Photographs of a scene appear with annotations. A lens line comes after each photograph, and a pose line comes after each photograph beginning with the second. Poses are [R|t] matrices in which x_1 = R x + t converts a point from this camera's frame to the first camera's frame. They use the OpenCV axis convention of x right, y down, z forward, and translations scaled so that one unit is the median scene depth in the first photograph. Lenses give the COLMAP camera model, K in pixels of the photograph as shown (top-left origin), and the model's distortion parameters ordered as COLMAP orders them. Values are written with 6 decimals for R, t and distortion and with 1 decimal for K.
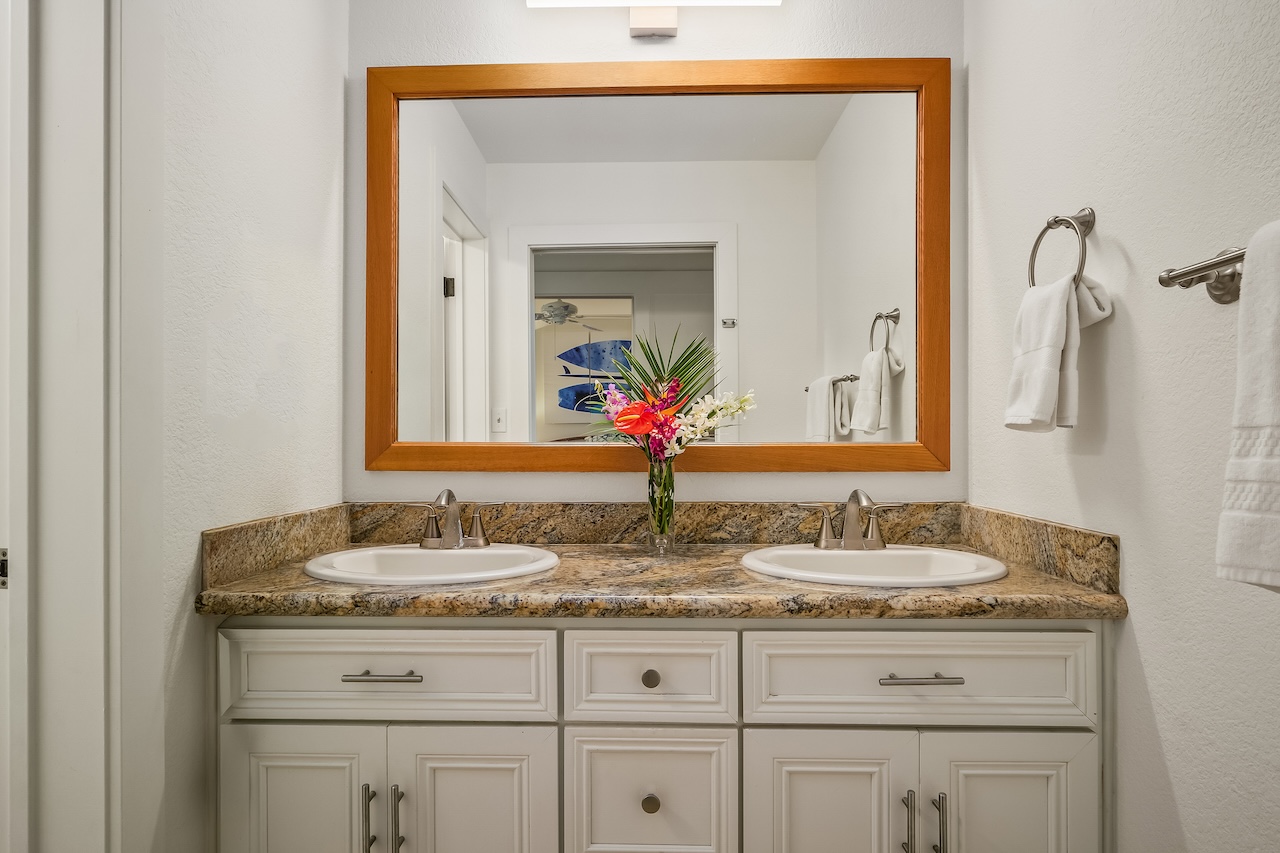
lens RADIAL K [[681.0, 0, 636.8], [0, 681.0, 453.4], [0, 0, 1]] dist [-0.010516, -0.000085]
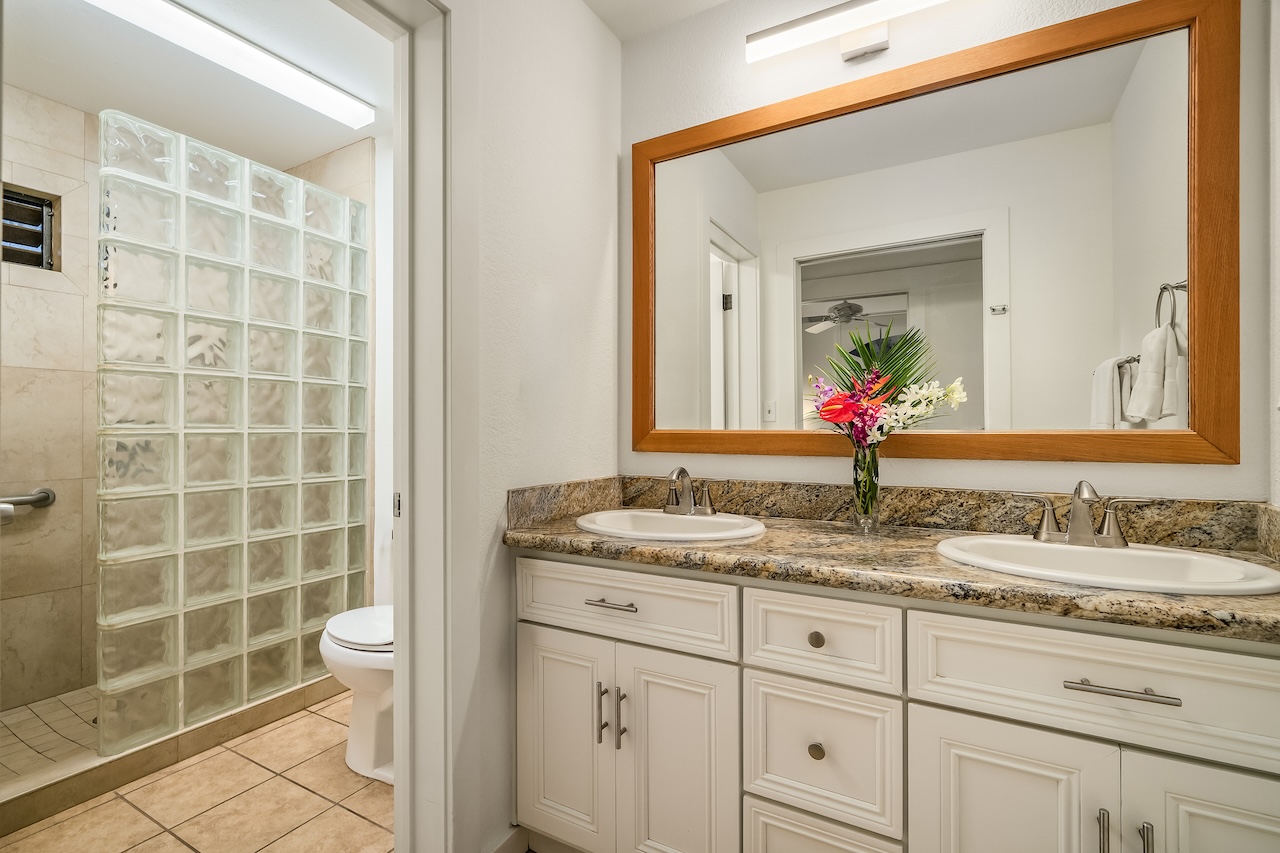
lens RADIAL K [[588.1, 0, 634.3], [0, 588.1, 442.2], [0, 0, 1]] dist [-0.001842, 0.000694]
pose [[0.880343, 0.010385, -0.474224, 0.169293], [-0.008863, 0.999946, 0.005445, 0.001321], [0.474255, -0.000591, 0.880387, -0.000163]]
